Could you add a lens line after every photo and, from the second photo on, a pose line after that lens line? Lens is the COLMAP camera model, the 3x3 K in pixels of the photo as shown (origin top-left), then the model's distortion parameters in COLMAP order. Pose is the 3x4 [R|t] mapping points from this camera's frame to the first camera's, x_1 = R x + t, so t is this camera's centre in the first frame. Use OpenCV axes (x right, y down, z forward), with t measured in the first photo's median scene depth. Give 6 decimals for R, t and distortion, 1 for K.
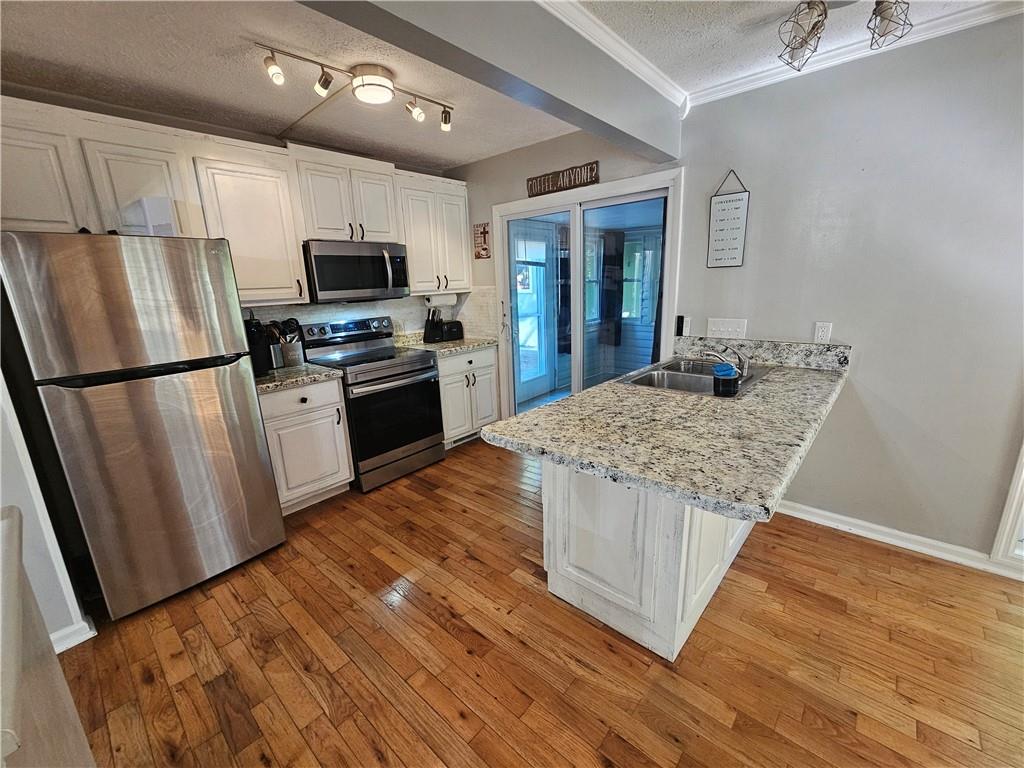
lens RADIAL K [[419.1, 0, 507.9], [0, 419.1, 385.0], [0, 0, 1]] dist [-0.009657, -0.000129]
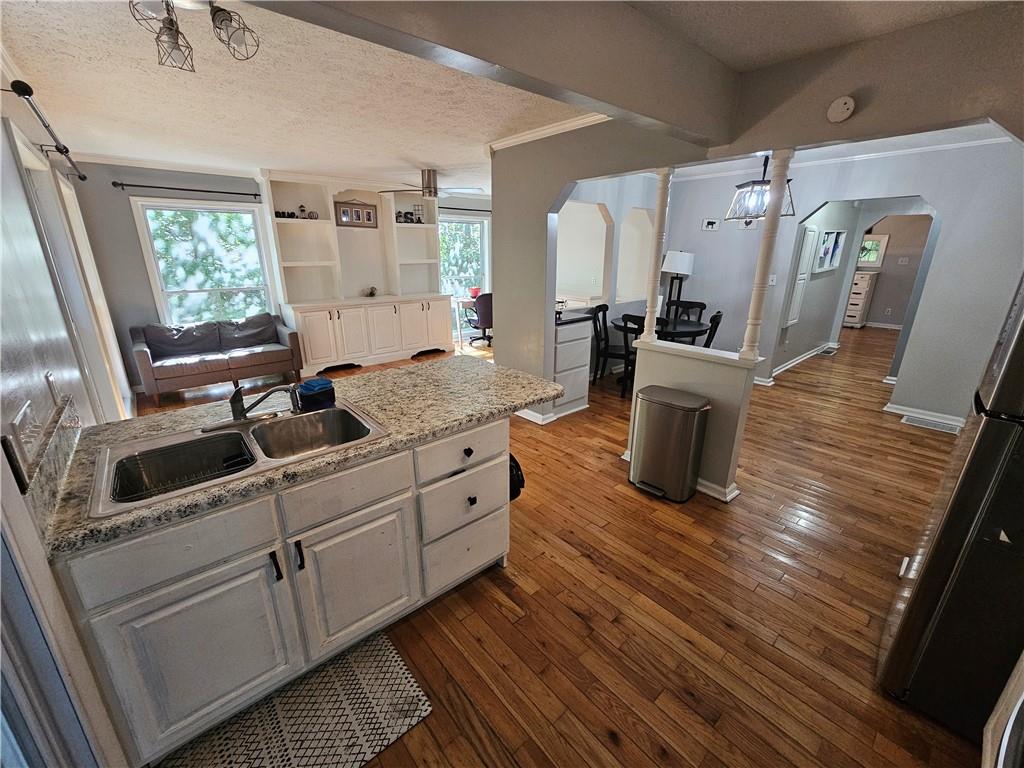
lens RADIAL K [[419.1, 0, 509.5], [0, 419.1, 385.8], [0, 0, 1]] dist [-0.009657, -0.000129]
pose [[-0.991385, -0.007064, 0.130787, -0.061785], [0.062326, 0.852804, 0.518499, -0.572702], [-0.115199, 0.522184, -0.845017, 1.988523]]
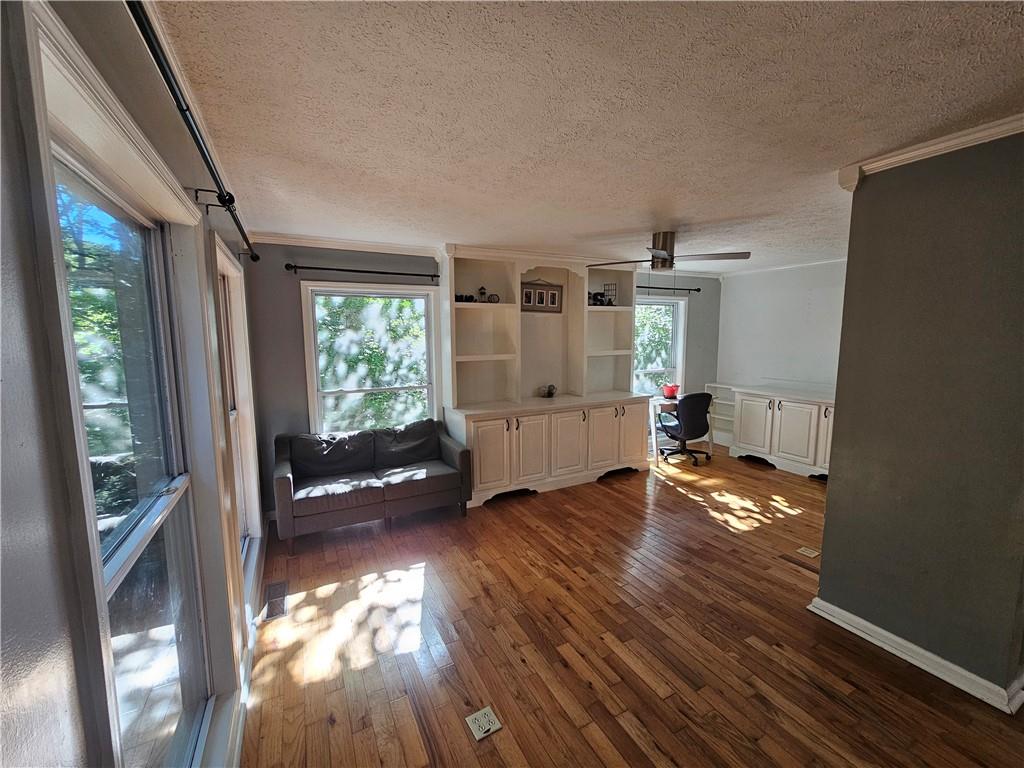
lens RADIAL K [[419.1, 0, 507.8], [0, 419.1, 382.6], [0, 0, 1]] dist [-0.009657, -0.000129]
pose [[-0.933144, 0.003444, 0.359487, 0.307579], [0.126174, 0.939483, 0.318516, -0.521338], [-0.336635, 0.342579, -0.877107, 1.662973]]
